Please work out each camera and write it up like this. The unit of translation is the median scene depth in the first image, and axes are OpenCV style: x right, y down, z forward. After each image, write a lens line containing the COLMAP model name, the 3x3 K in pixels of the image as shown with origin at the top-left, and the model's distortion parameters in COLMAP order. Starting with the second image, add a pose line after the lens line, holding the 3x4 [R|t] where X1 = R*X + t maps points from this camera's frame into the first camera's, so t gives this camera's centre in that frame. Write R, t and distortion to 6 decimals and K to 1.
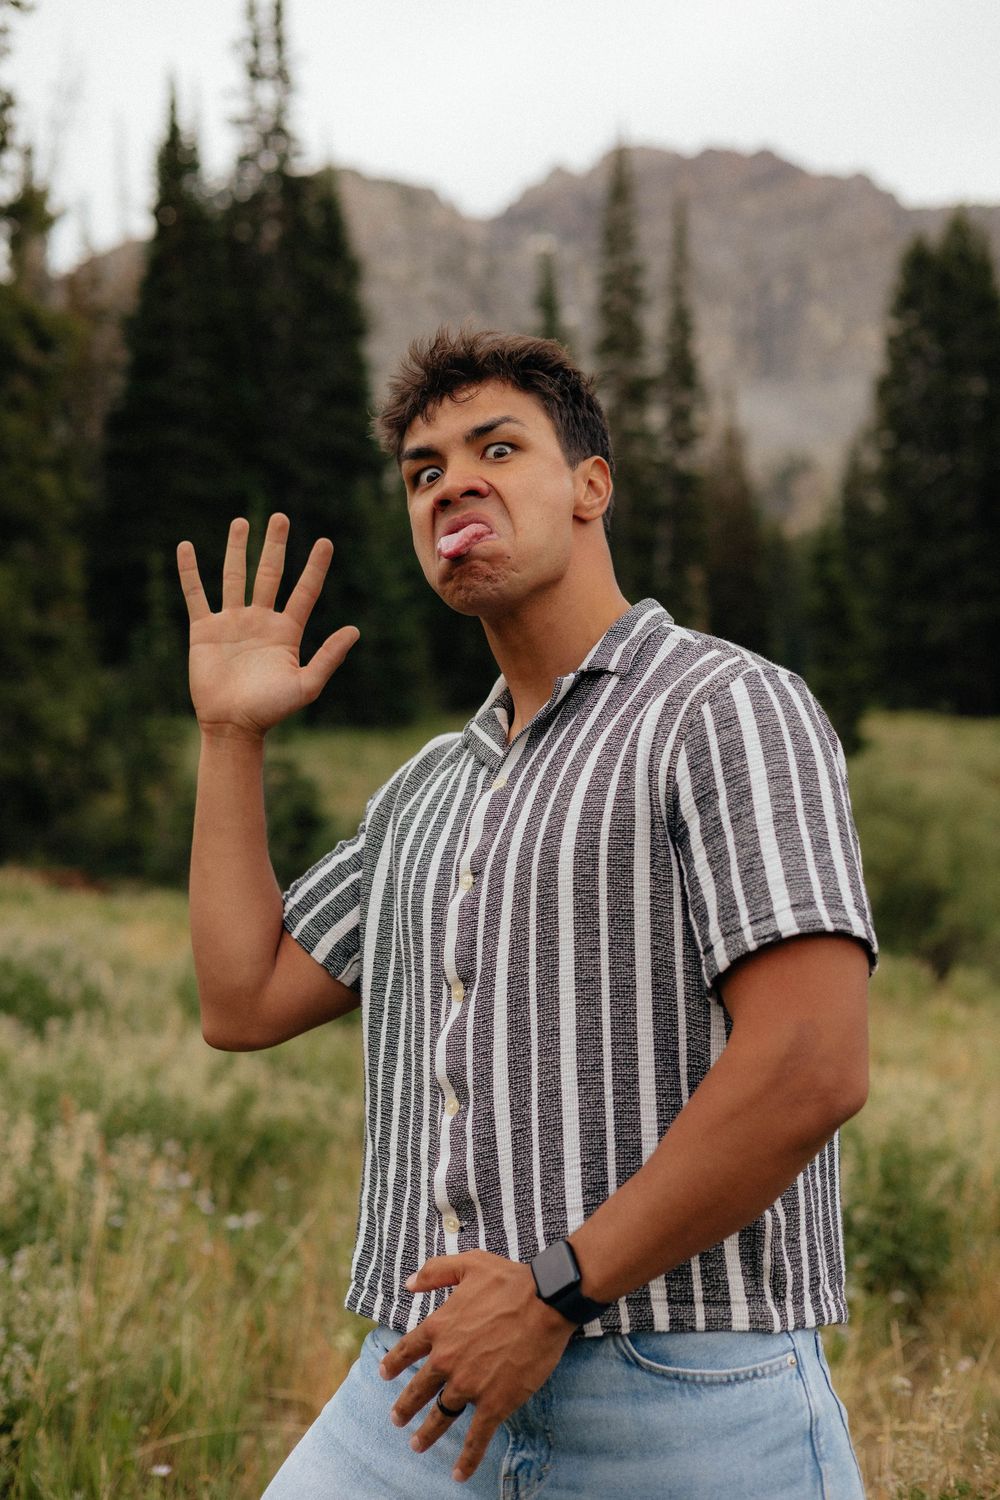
lens RADIAL K [[2263.2, 0, 500.0], [0, 2263.2, 750.0], [0, 0, 1]] dist [0.038183, 0.103404]
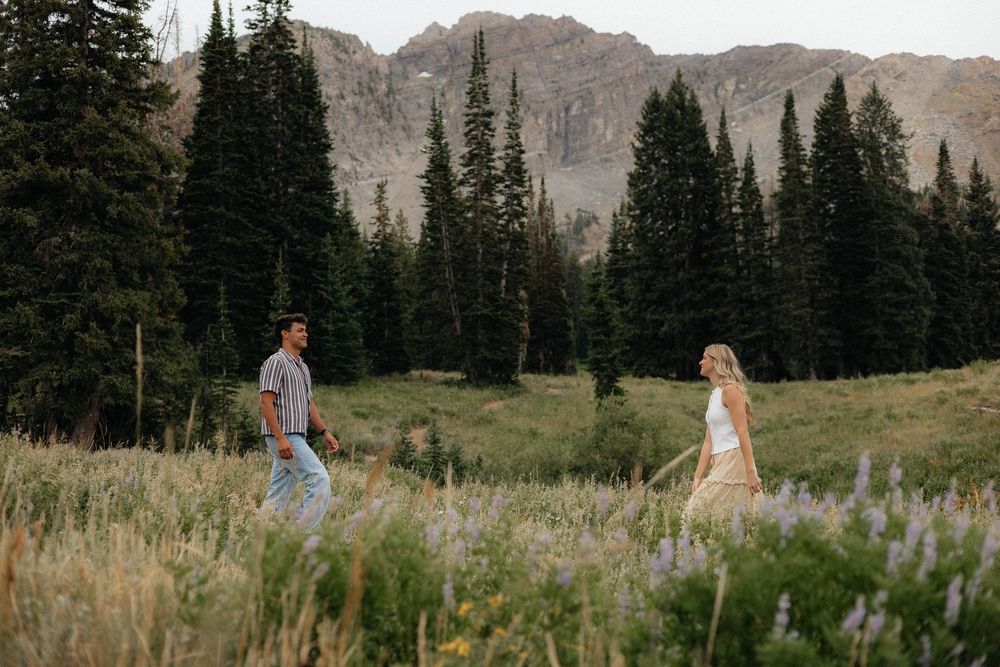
lens RADIAL K [[1484.9, 0, 527.2], [0, 1484.9, 331.9], [0, 0, 1]] dist [-0.004370, 0.117950]
pose [[0.995931, 0.006944, 0.089852, -0.009889], [-0.002743, 0.998901, -0.046796, 0.003174], [-0.090078, 0.046359, 0.994855, -0.100349]]
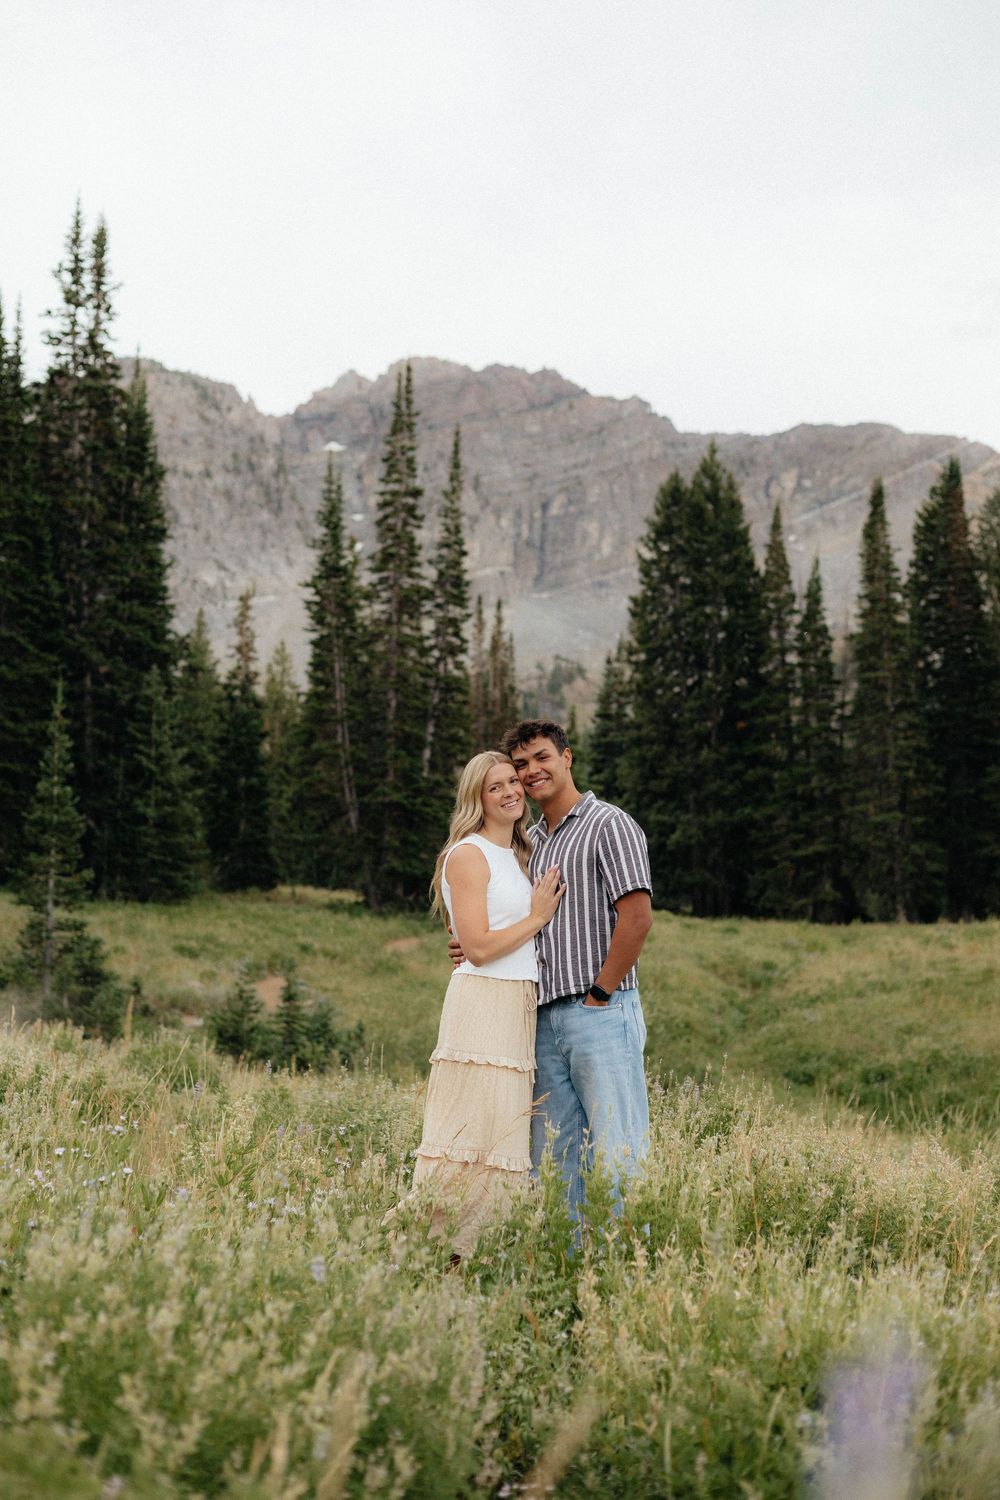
lens RADIAL K [[2226.7, 0, 538.2], [0, 2226.7, 733.1], [0, 0, 1]] dist [-0.020720, 0.013200]
pose [[0.992051, 0.048168, 0.116257, -0.000201], [-0.037172, 0.994786, -0.094965, 0.004225], [-0.120225, 0.089888, 0.988669, -0.062303]]
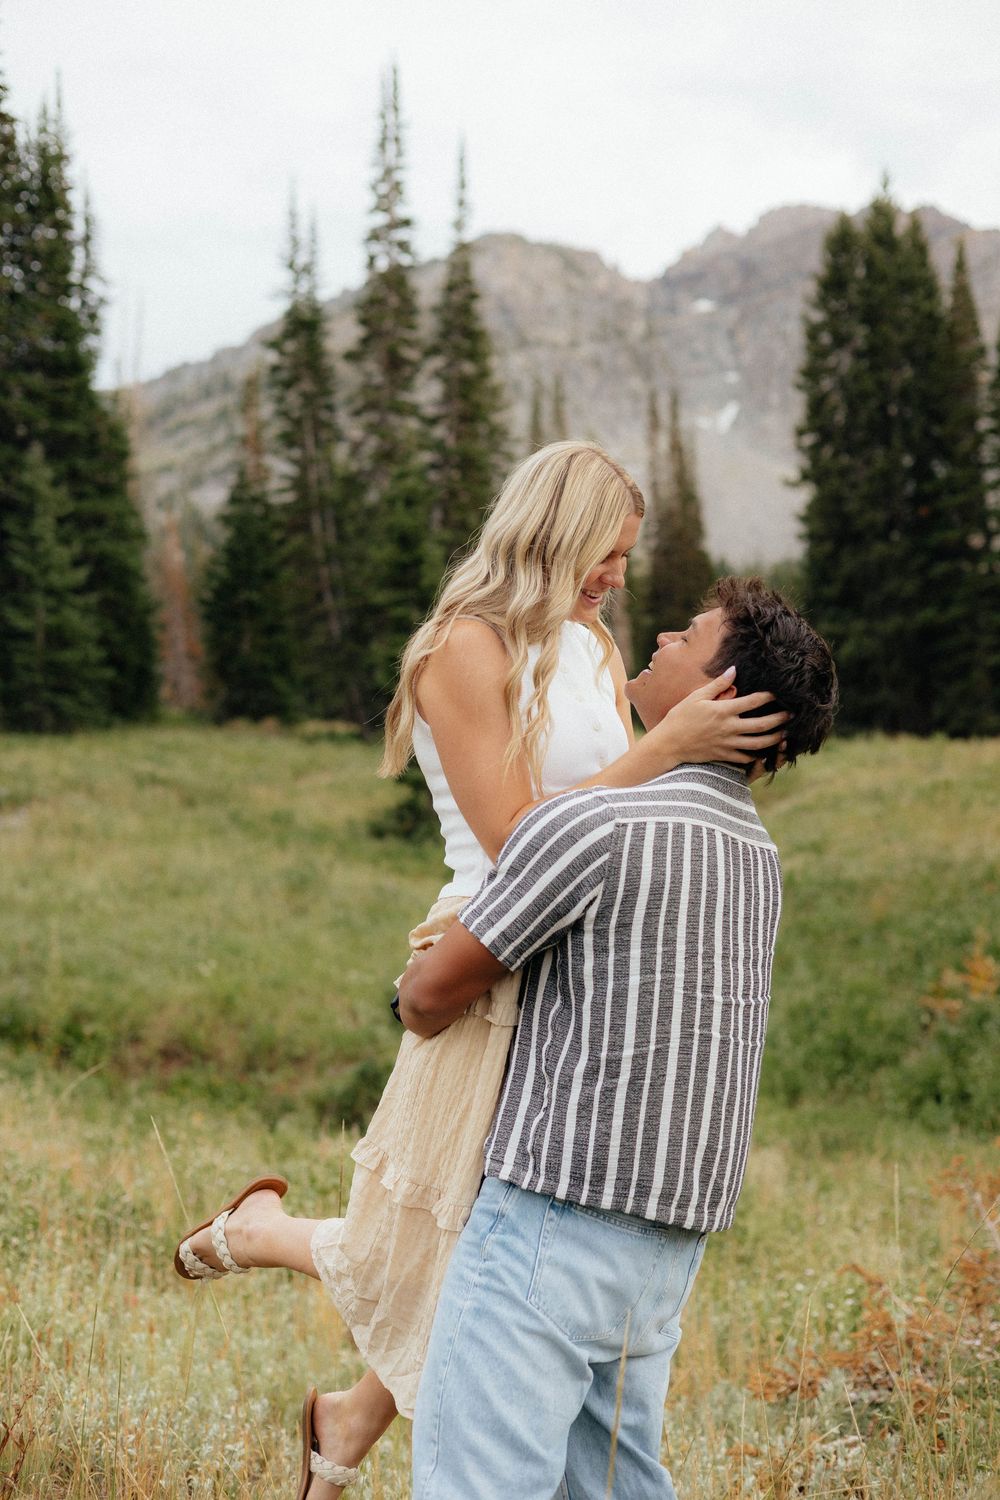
lens RADIAL K [[2205.4, 0, 500.0], [0, 2205.4, 750.0], [0, 0, 1]] dist [0.085022, 0.100661]
pose [[0.995754, -0.001544, -0.092045, 0.175865], [-0.001046, 0.999605, -0.028086, 0.018455], [0.092052, 0.028063, 0.995359, 0.145788]]
